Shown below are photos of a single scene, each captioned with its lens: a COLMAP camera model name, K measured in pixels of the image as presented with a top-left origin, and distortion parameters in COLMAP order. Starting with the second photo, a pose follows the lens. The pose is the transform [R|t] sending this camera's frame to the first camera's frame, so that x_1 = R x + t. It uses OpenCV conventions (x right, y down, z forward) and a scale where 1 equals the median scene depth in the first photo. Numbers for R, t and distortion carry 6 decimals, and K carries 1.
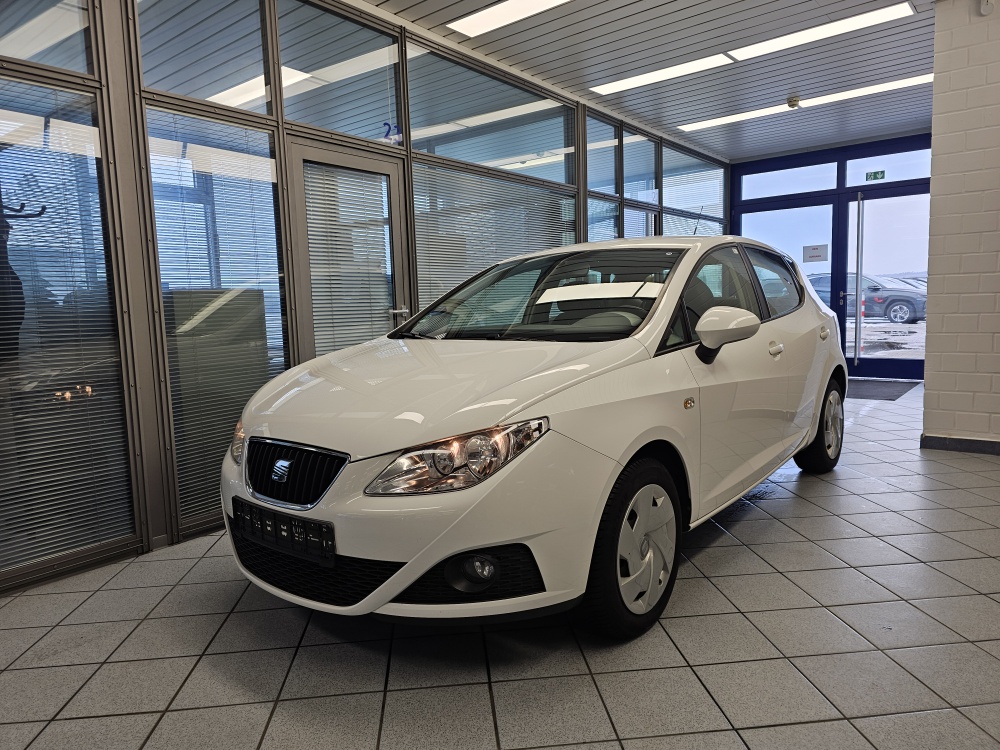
lens RADIAL K [[669.2, 0, 491.7], [0, 669.2, 373.8], [0, 0, 1]] dist [0.065959, -0.057451]
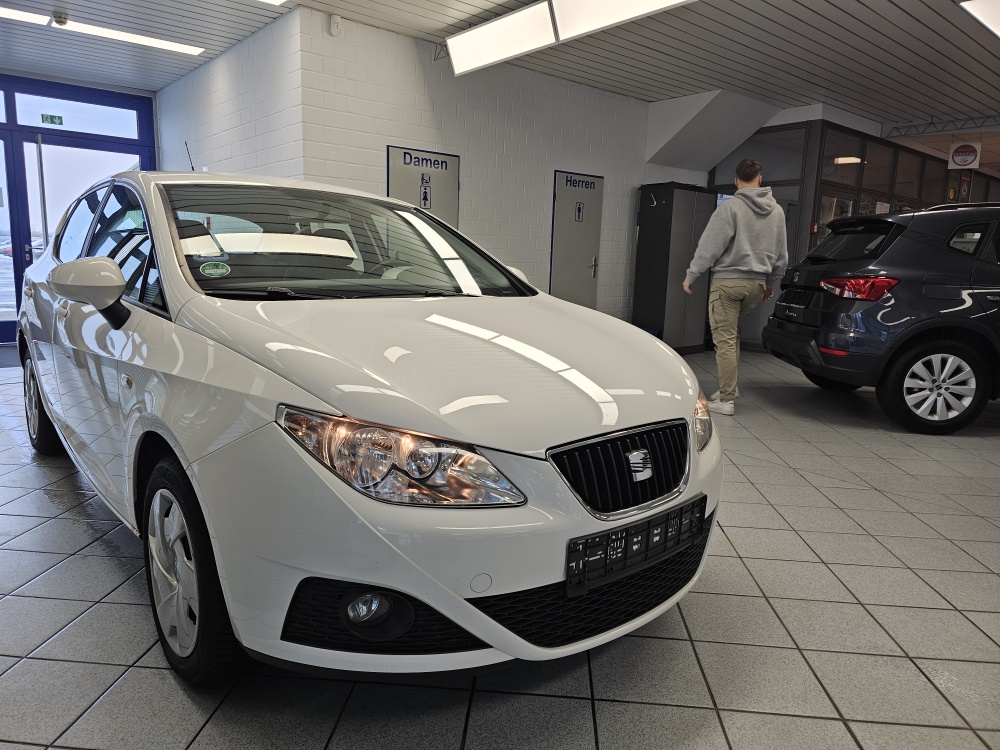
lens RADIAL K [[680.8, 0, 496.8], [0, 680.8, 370.4], [0, 0, 1]] dist [0.058566, -0.054599]
pose [[0.161022, -0.119409, 0.979701, -1.148251], [0.069826, 0.991545, 0.109376, -0.065575], [-0.984478, 0.050797, 0.167999, 1.075854]]
